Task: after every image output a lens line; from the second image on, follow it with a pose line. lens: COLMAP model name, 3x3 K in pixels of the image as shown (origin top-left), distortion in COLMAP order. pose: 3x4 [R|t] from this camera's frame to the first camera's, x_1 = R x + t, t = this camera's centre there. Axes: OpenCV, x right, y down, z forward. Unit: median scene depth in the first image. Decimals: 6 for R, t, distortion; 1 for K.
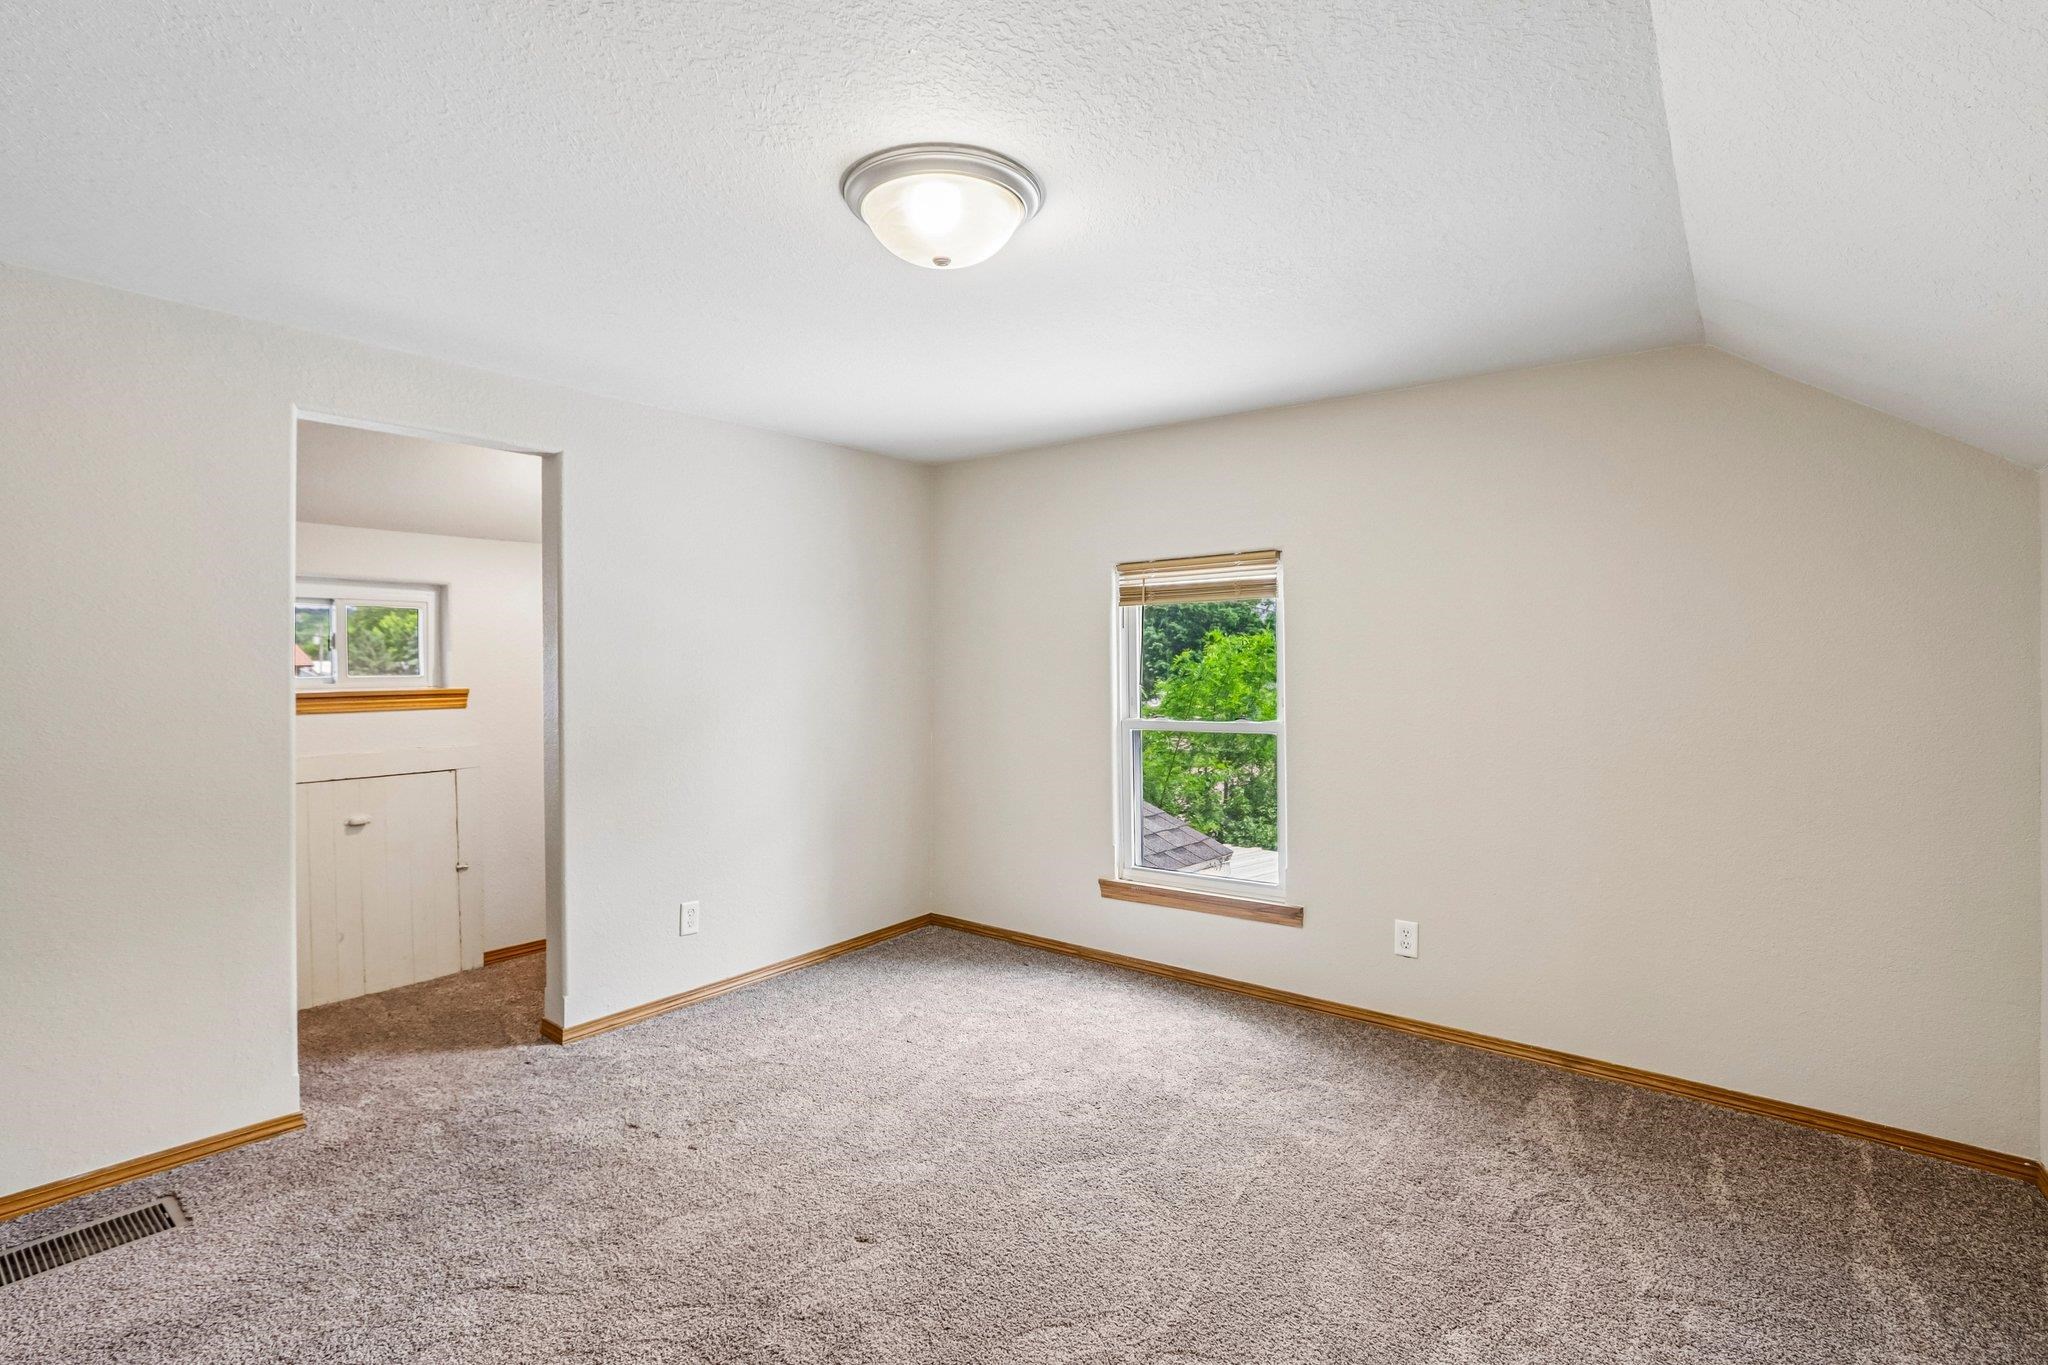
lens RADIAL K [[987.5, 0, 1008.6], [0, 987.5, 688.7], [0, 0, 1]] dist [-0.014215, 0.003082]
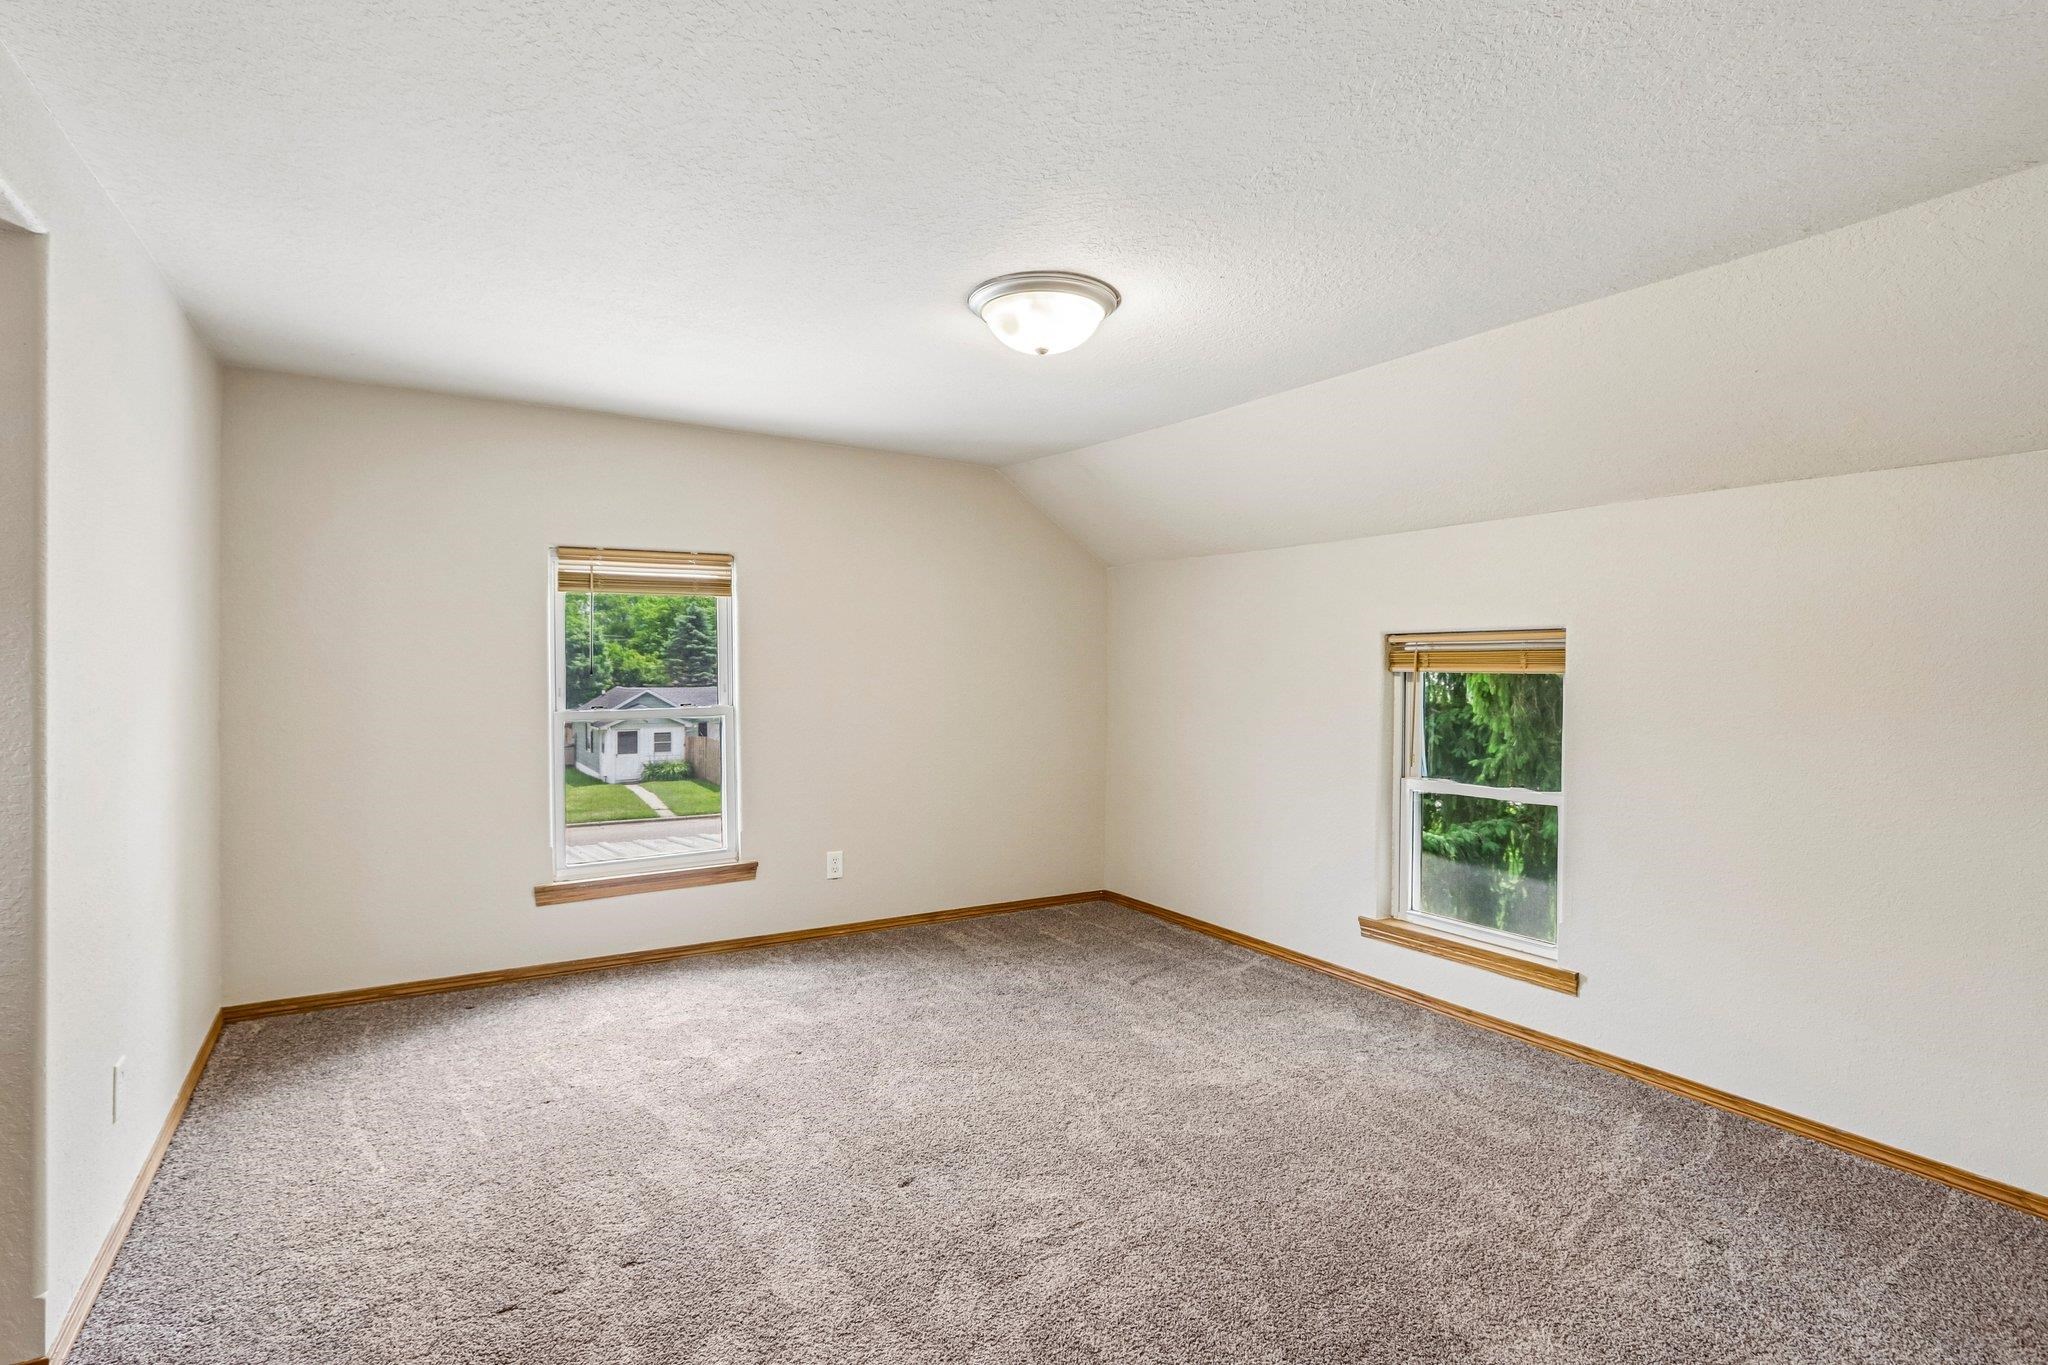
lens RADIAL K [[987.5, 0, 1014.9], [0, 987.5, 667.4], [0, 0, 1]] dist [-0.014215, 0.003082]
pose [[0.330768, -0.012134, 0.943634, -0.682723], [0.009046, 0.999912, 0.009687, -0.017807], [-0.943669, 0.005332, 0.330848, 0.305243]]
